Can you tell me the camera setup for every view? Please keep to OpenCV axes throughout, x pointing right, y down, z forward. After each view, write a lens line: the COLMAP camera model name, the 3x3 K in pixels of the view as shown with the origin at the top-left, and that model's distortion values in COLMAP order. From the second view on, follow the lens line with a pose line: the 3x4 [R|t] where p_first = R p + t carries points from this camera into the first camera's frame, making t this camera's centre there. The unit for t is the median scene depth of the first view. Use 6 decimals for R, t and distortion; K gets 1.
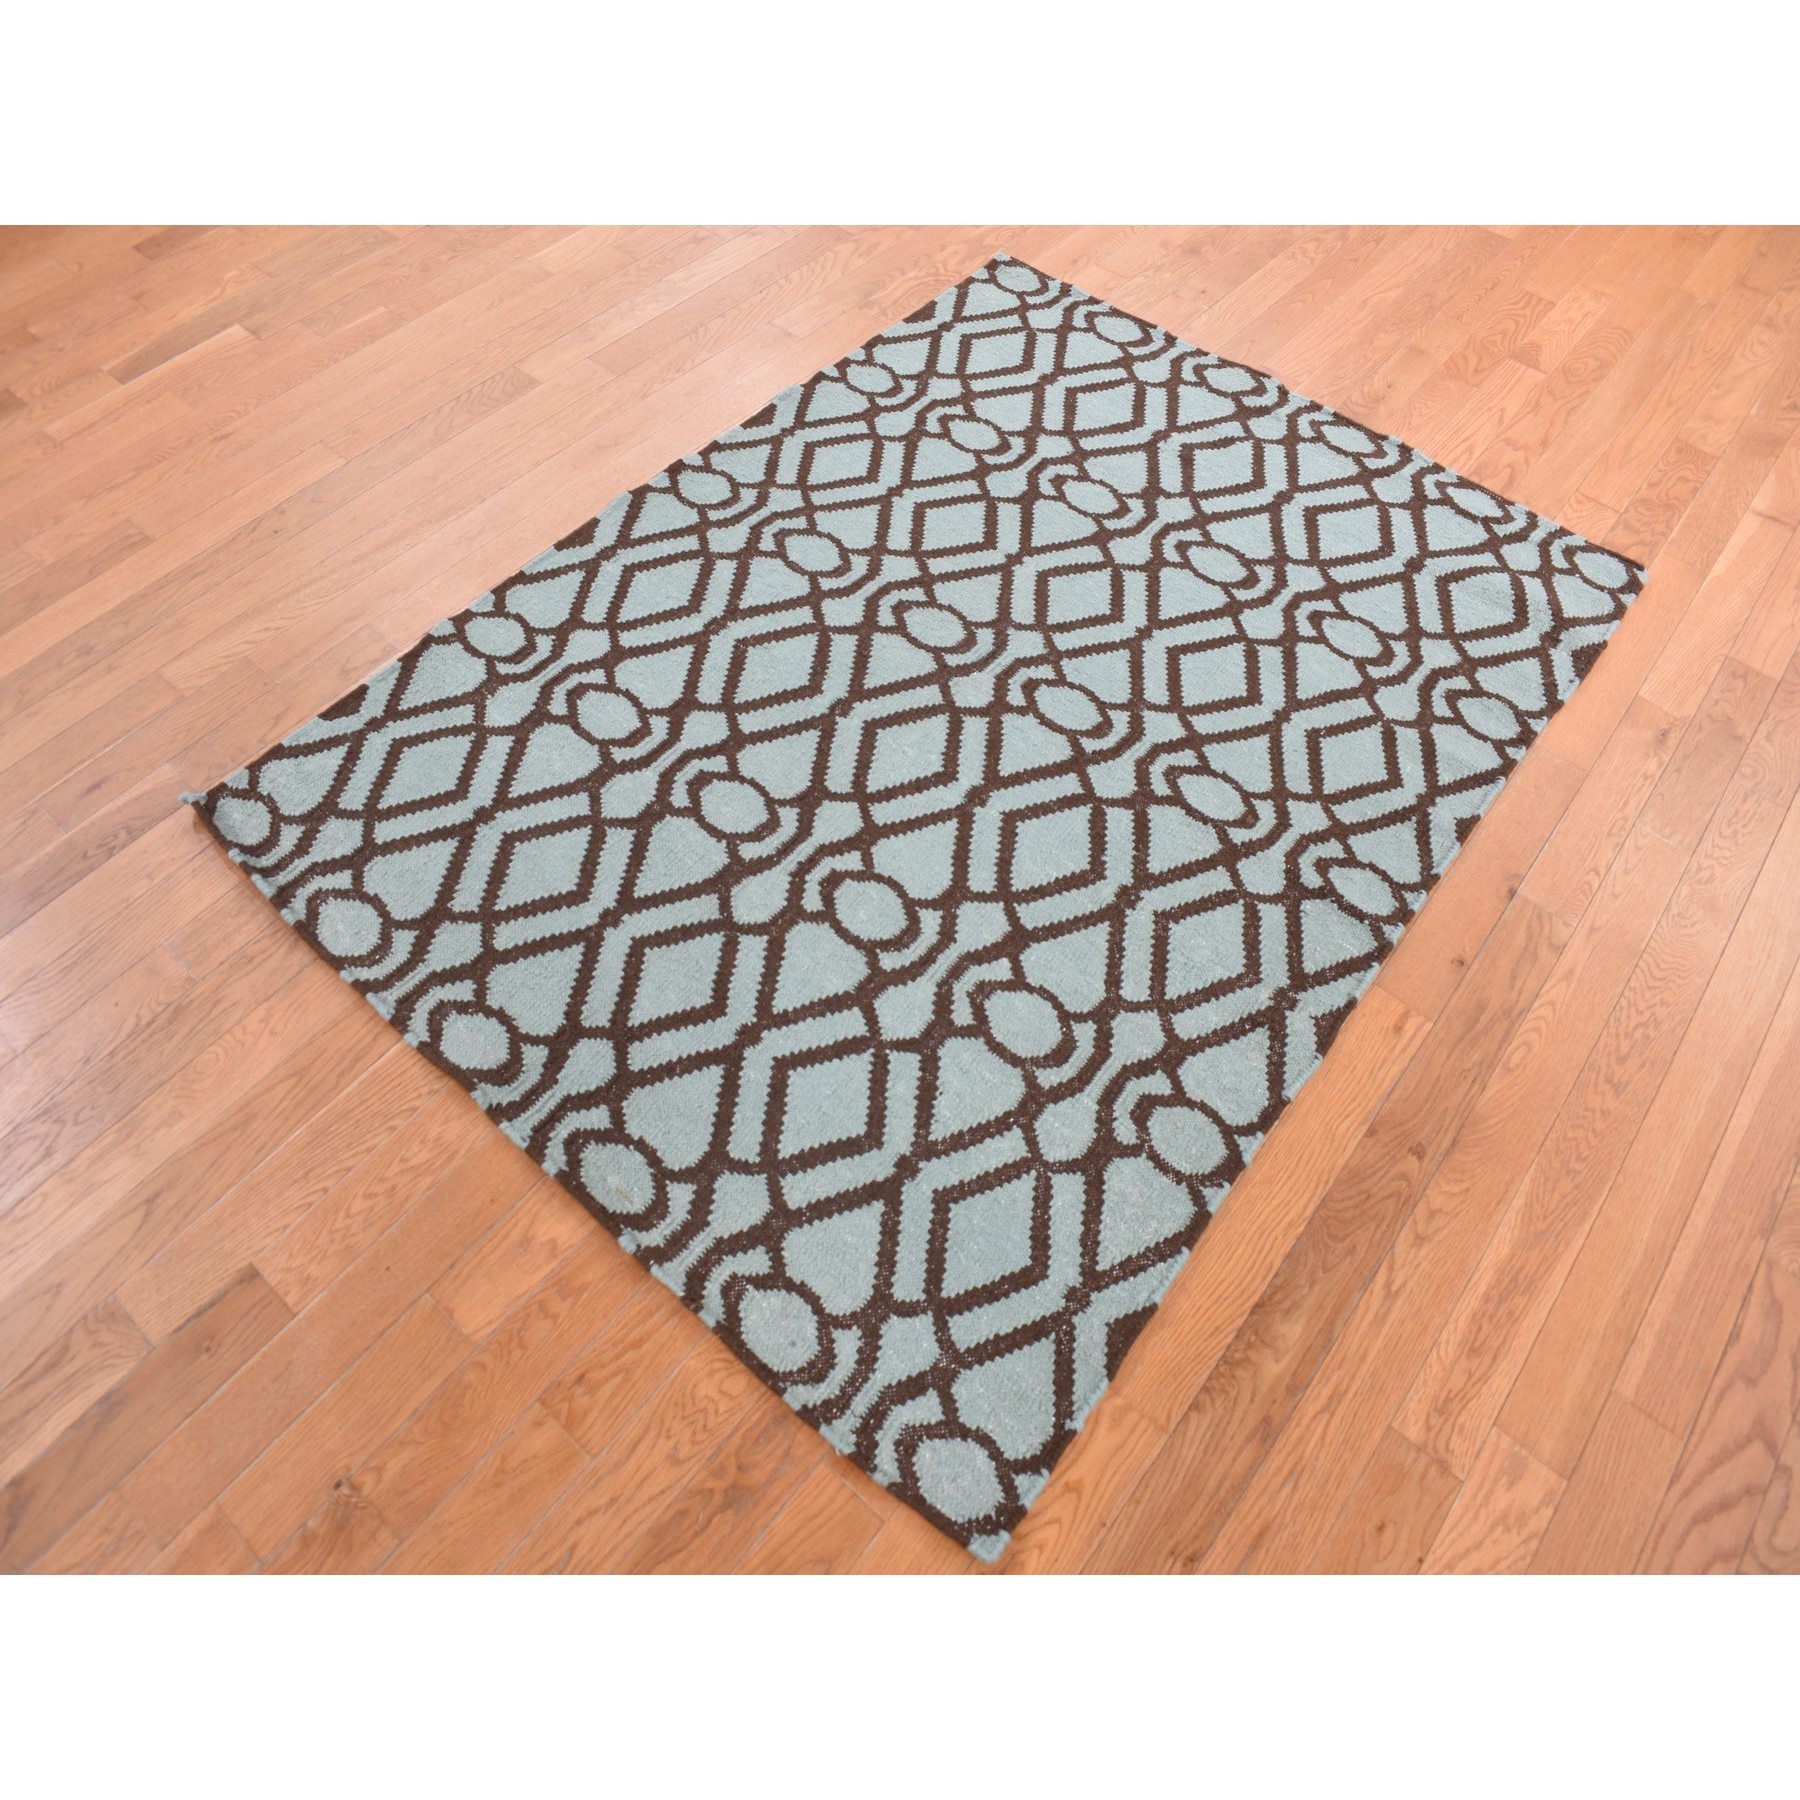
lens RADIAL K [[1002.3, 0, 899.2], [0, 1002.3, 905.4], [0, 0, 1]] dist [-0.054490, 0.003112]
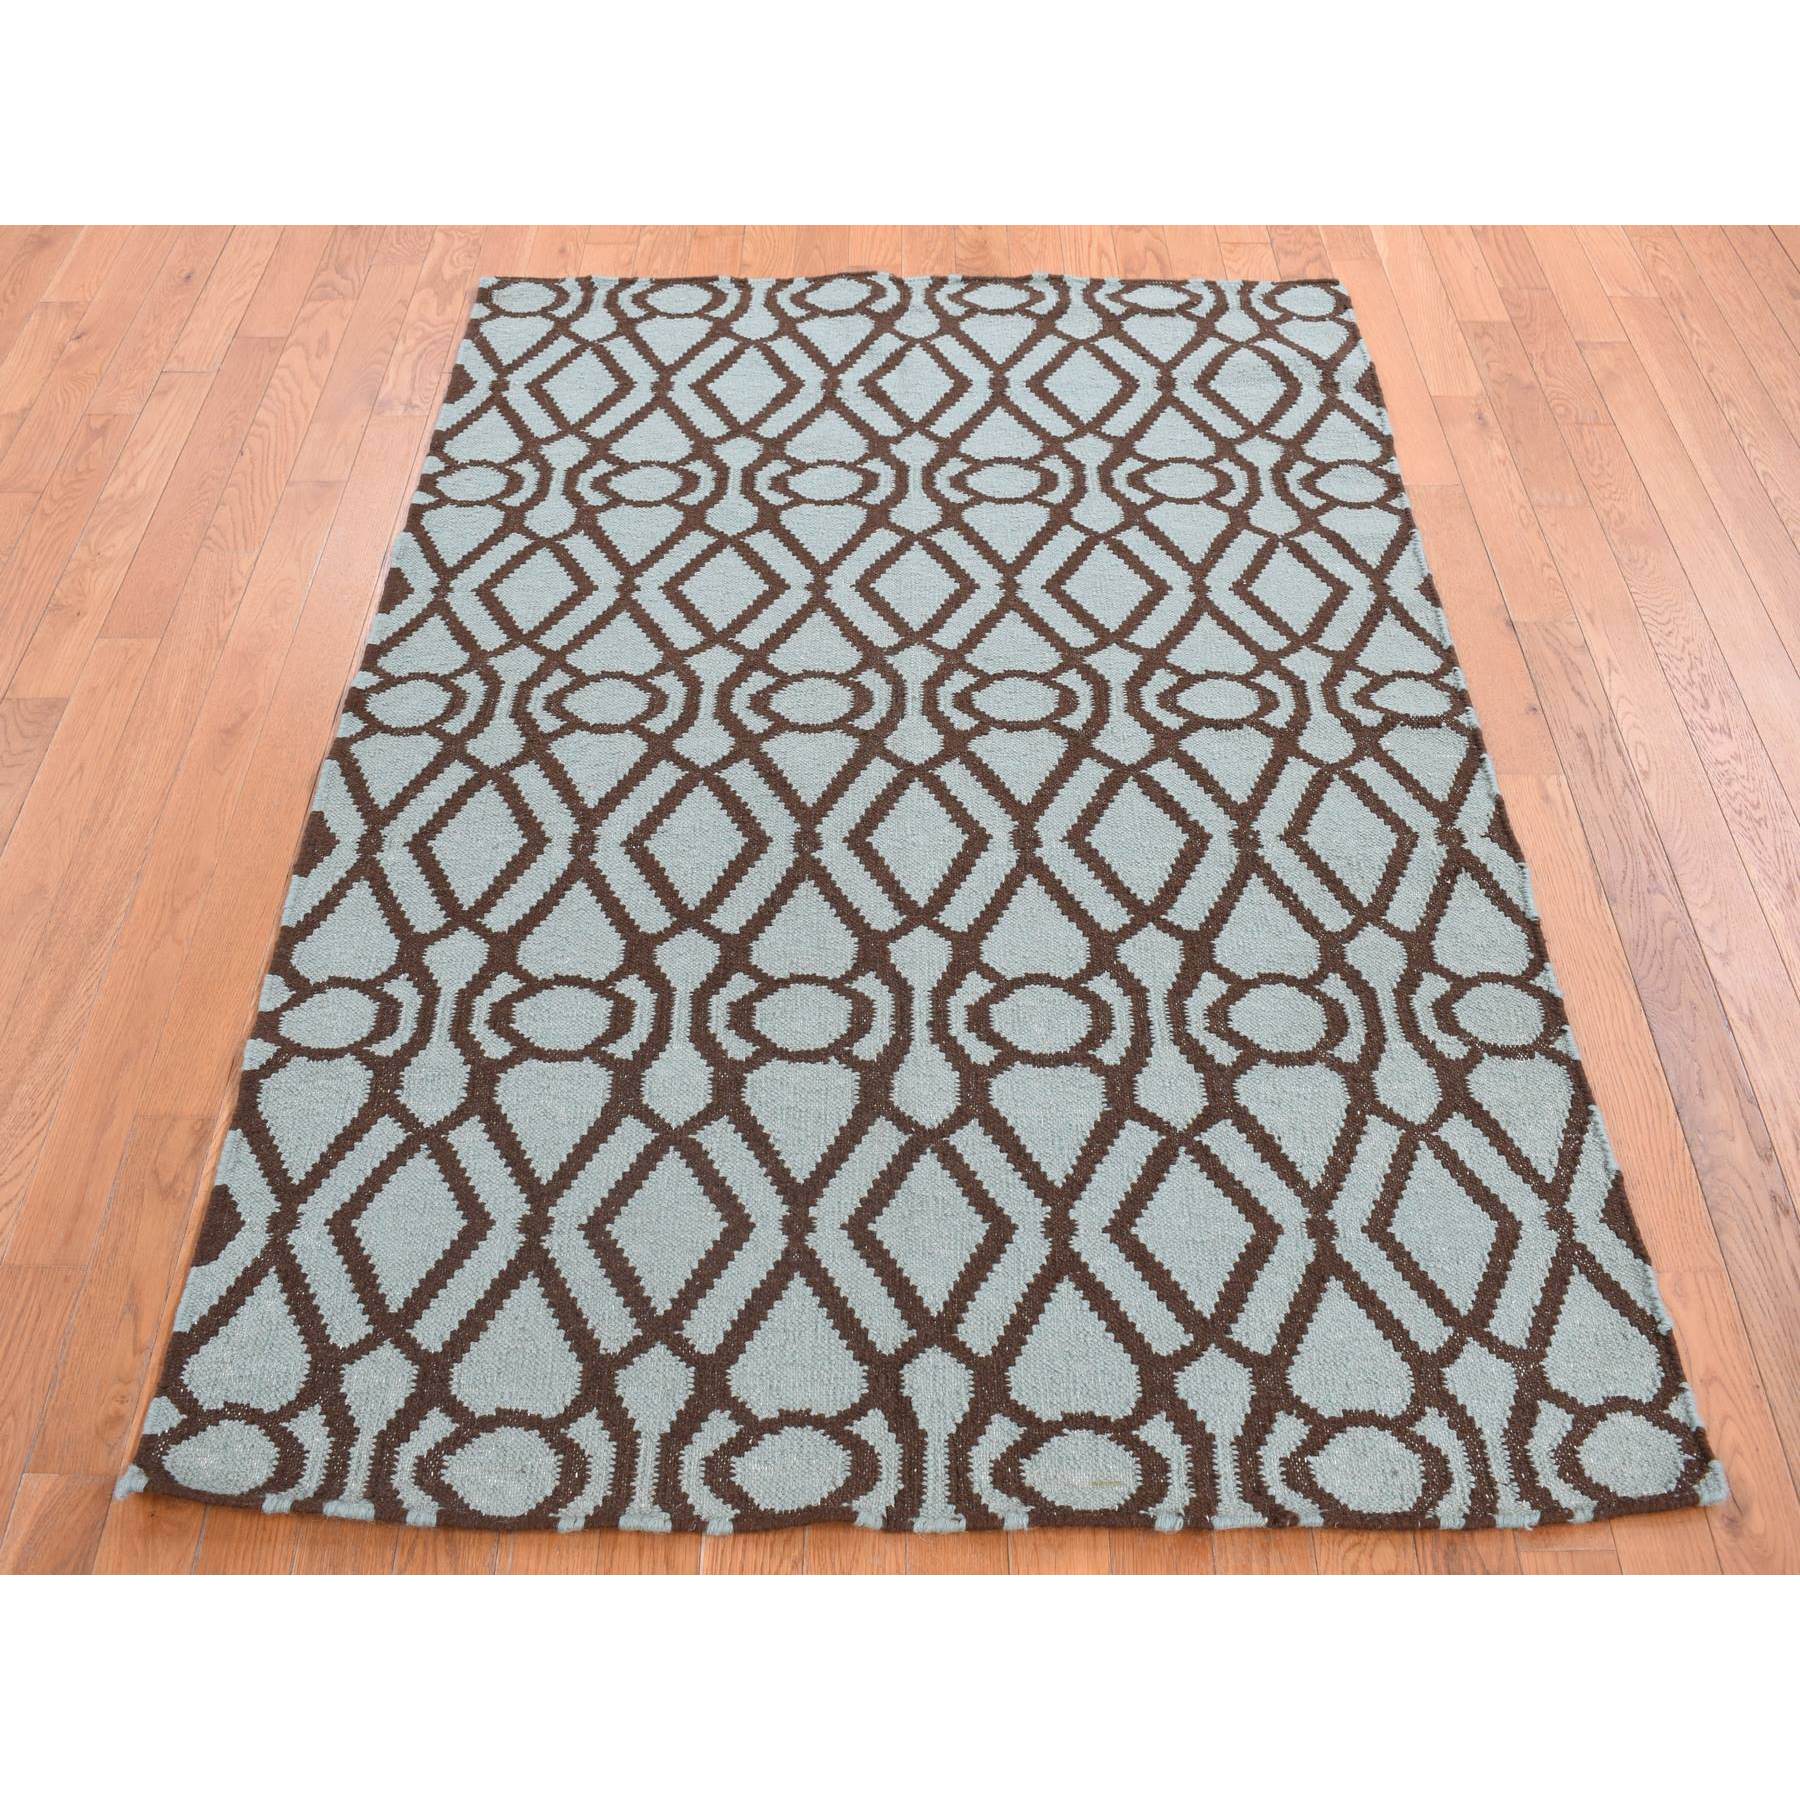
lens RADIAL K [[1109.3, 0, 895.7], [0, 1109.3, 895.0], [0, 0, 1]] dist [-0.031818, -0.007634]
pose [[0.775932, -0.565966, 0.278591, -0.300872], [0.564933, 0.819957, 0.092315, -0.219387], [-0.280679, 0.085755, 0.955963, 0.114258]]
